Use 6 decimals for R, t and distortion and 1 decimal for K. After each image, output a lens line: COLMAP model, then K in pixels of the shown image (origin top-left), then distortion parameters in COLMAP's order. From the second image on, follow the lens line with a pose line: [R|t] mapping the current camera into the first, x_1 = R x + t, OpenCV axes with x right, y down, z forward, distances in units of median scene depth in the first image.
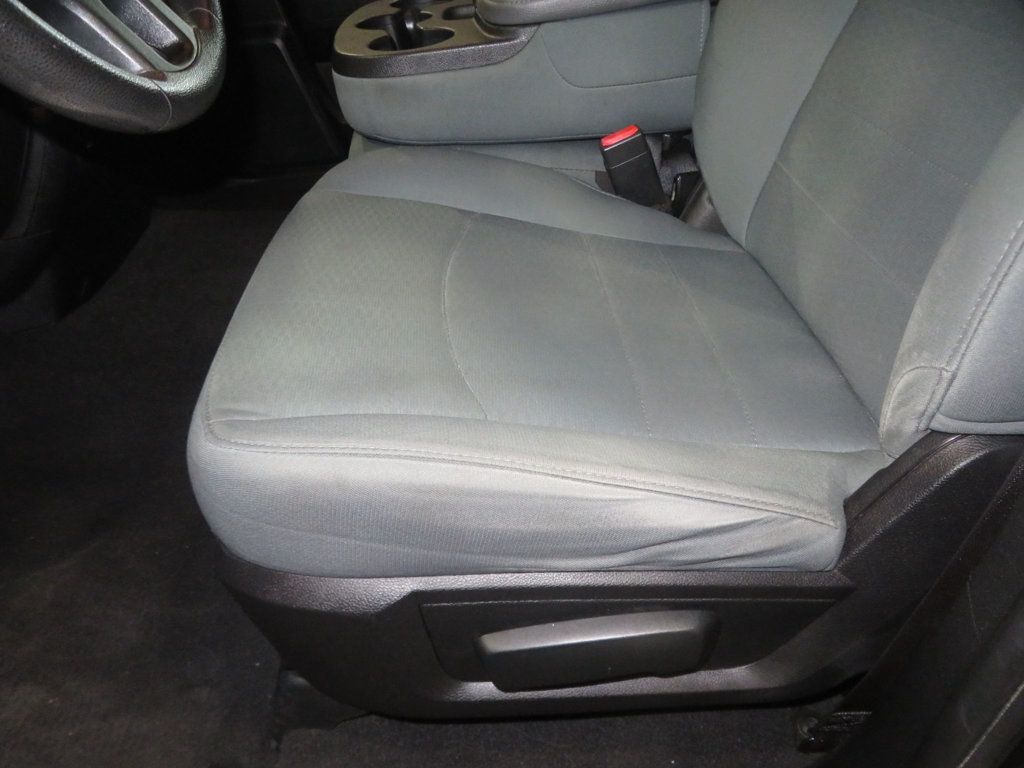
lens RADIAL K [[743.6, 0, 512.0], [0, 743.6, 384.0], [0, 0, 1]] dist [-0.005559, 0.011874]
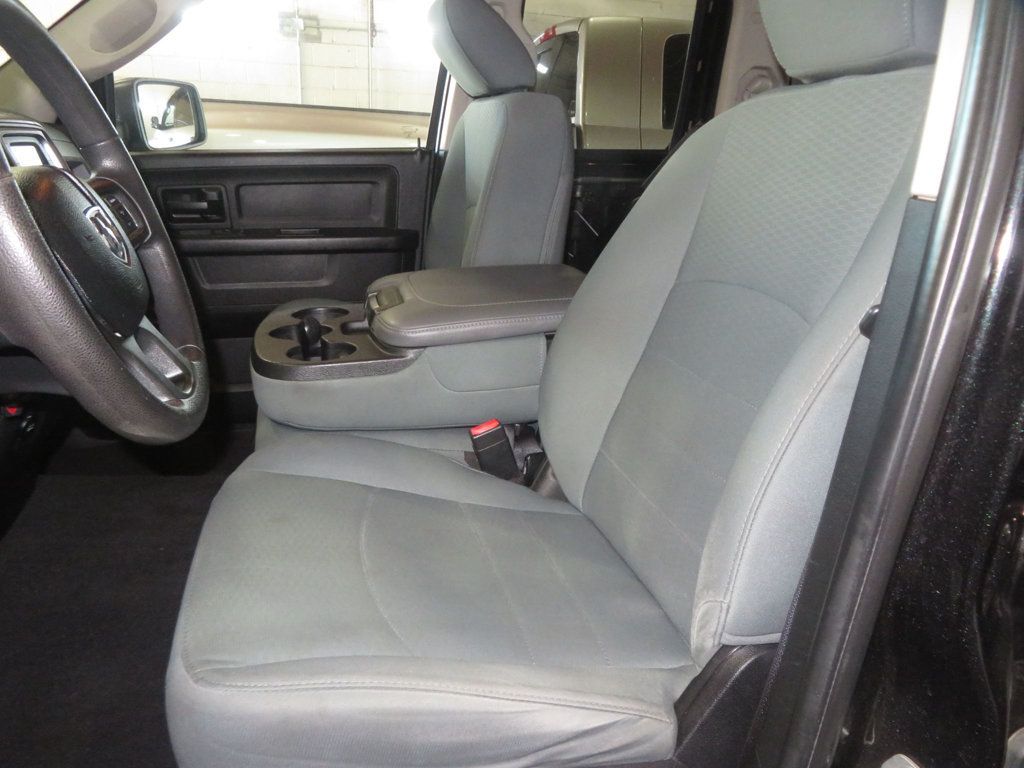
lens RADIAL K [[808.2, 0, 511.2], [0, 808.2, 347.9], [0, 0, 1]] dist [-0.033637, -0.000595]
pose [[0.968670, 0.033021, 0.246145, -0.198220], [0.051764, 0.942508, -0.330150, 0.008156], [-0.242895, 0.332548, 0.911270, -0.426544]]
